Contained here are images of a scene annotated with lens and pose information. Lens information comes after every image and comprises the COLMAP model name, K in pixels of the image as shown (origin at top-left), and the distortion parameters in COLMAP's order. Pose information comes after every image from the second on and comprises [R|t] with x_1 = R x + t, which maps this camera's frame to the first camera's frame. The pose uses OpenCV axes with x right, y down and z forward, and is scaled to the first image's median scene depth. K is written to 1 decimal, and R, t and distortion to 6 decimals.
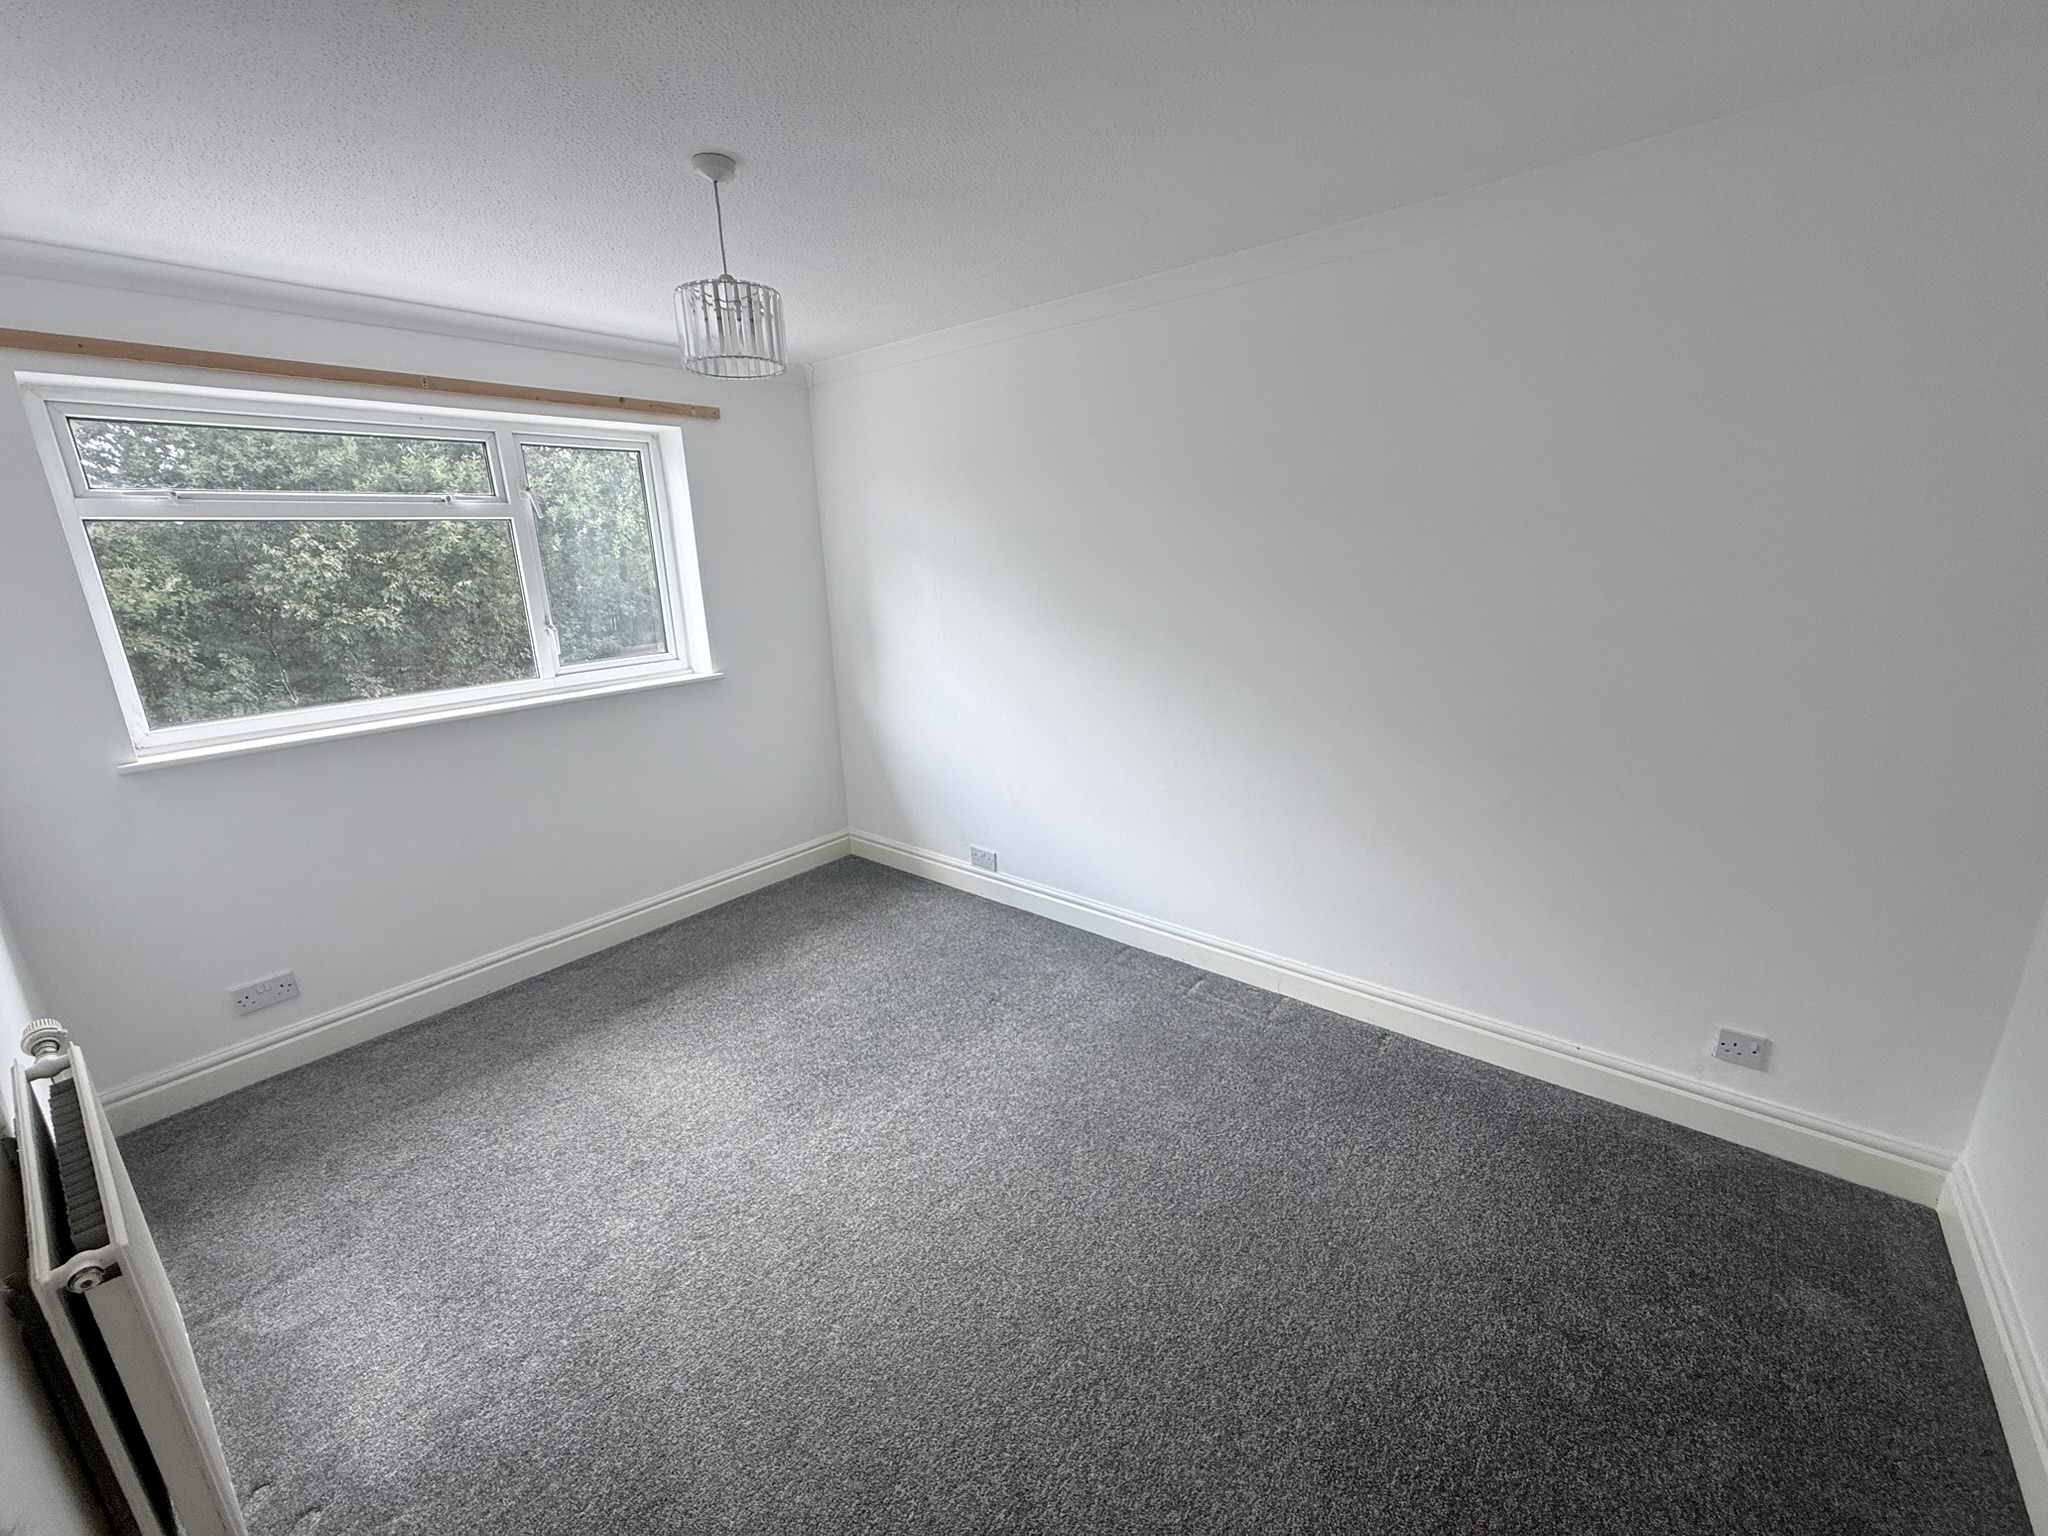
lens RADIAL K [[818.1, 0, 1023.8], [0, 818.1, 767.5], [0, 0, 1]] dist [0.001399, -0.000827]
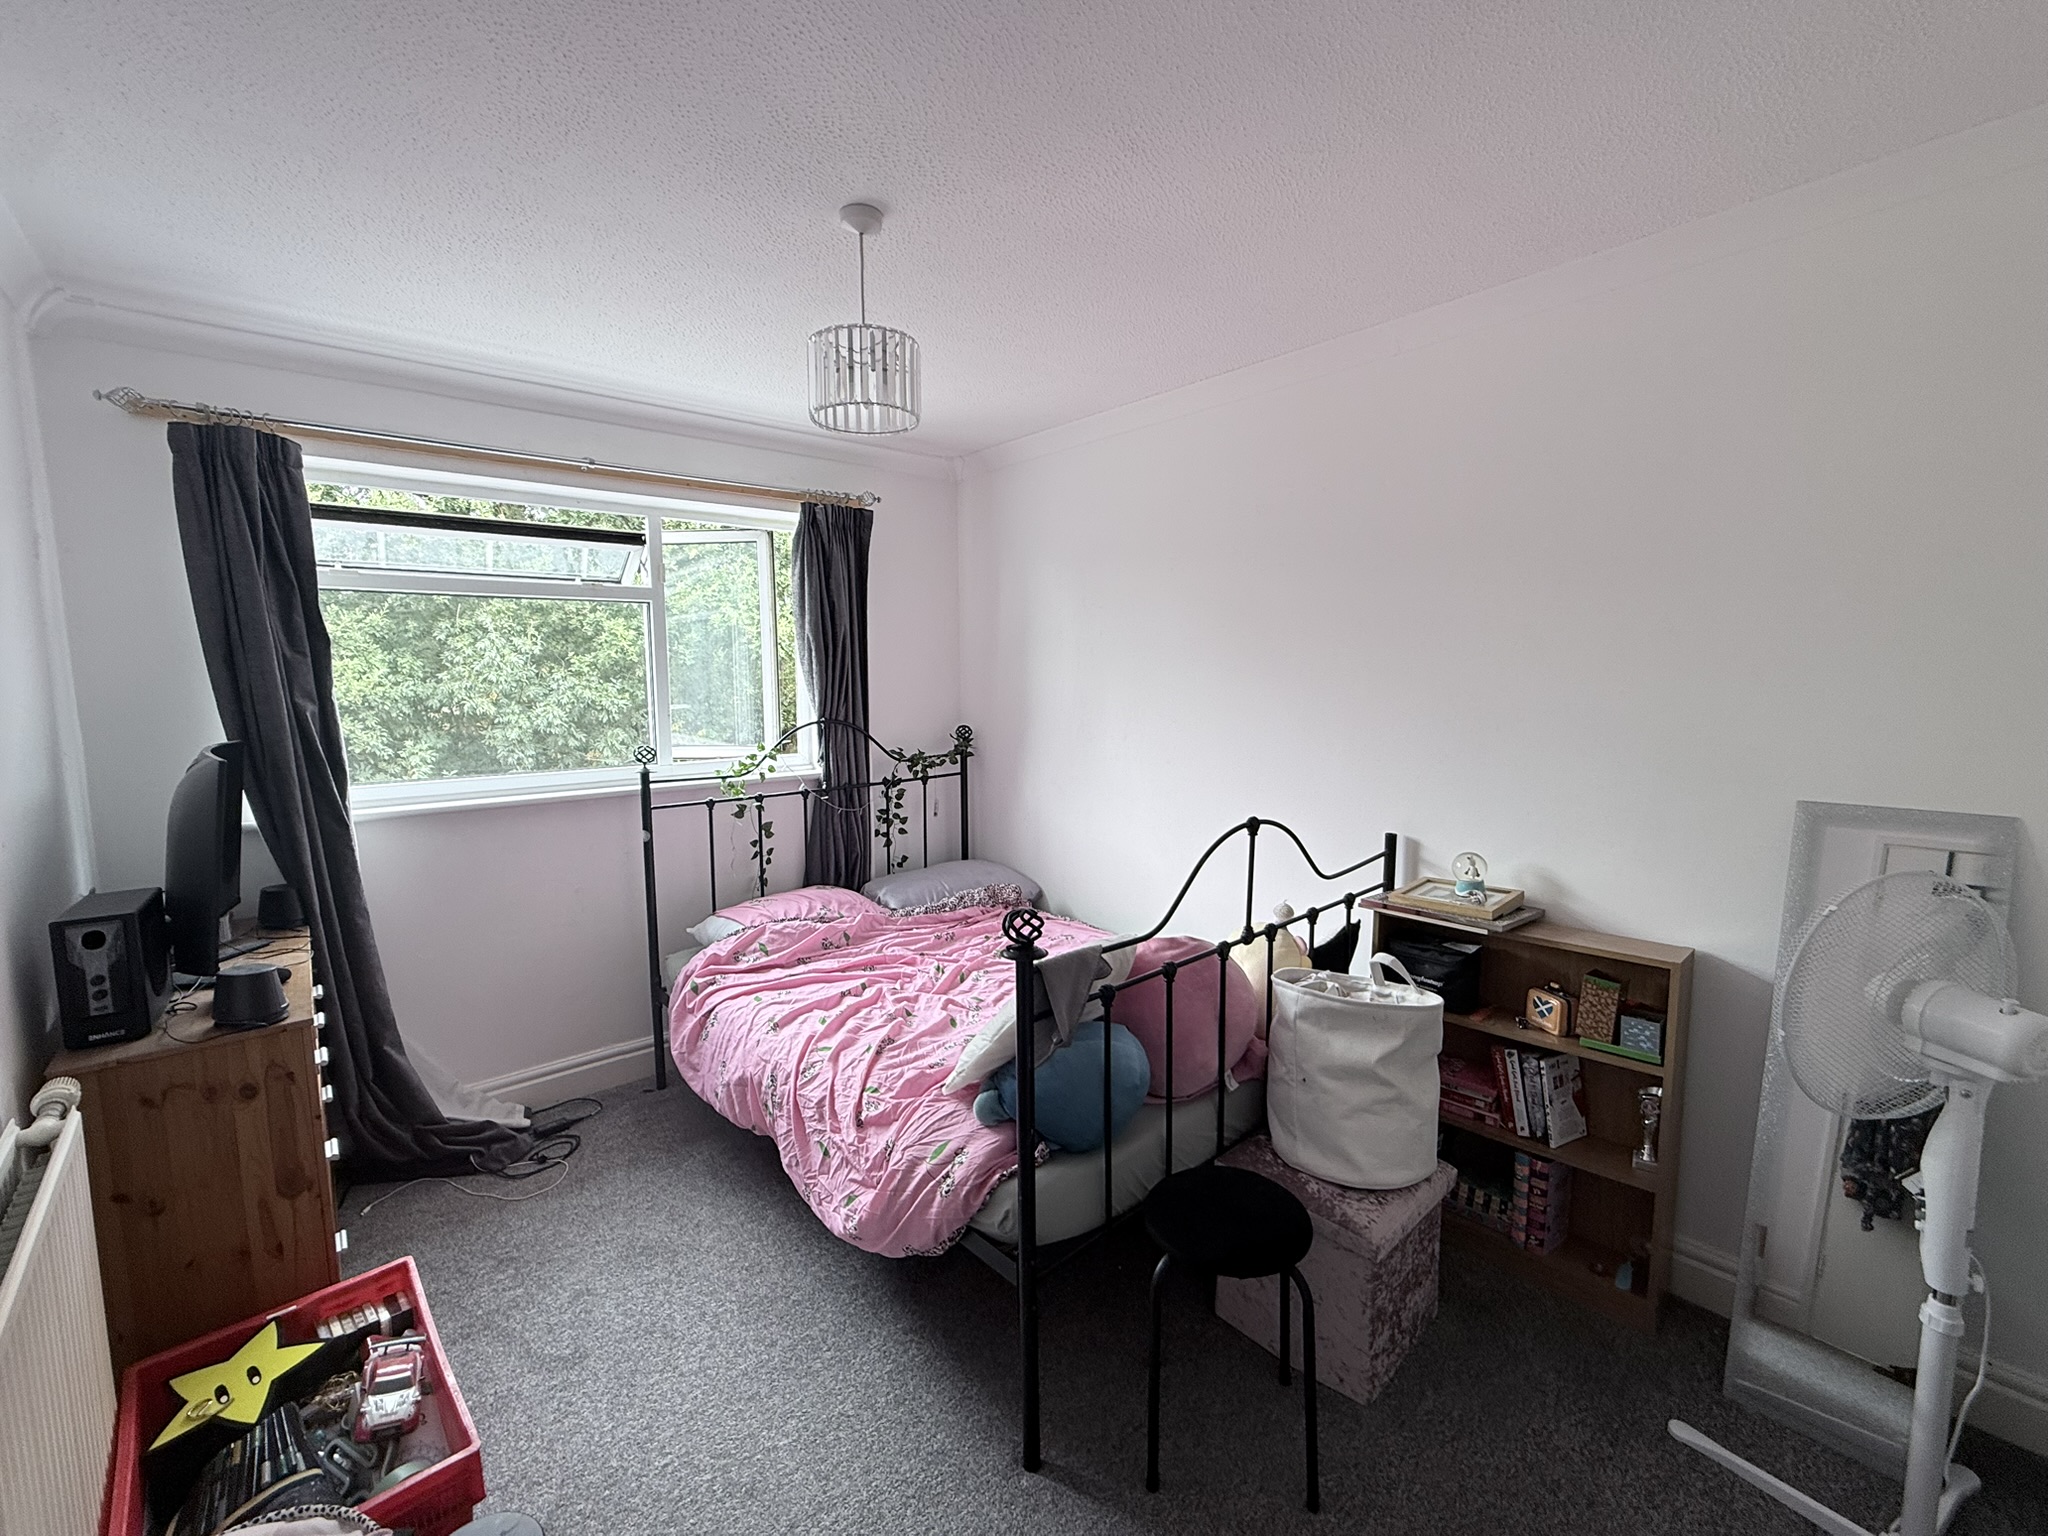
lens RADIAL K [[877.6, 0, 1024.0], [0, 877.6, 765.2], [0, 0, 1]] dist [-0.000284, 0.000309]
pose [[0.984850, 0.042276, -0.168174, 0.005085], [-0.067880, 0.986422, -0.149549, 0.027025], [0.159569, 0.158699, 0.974347, 0.121140]]
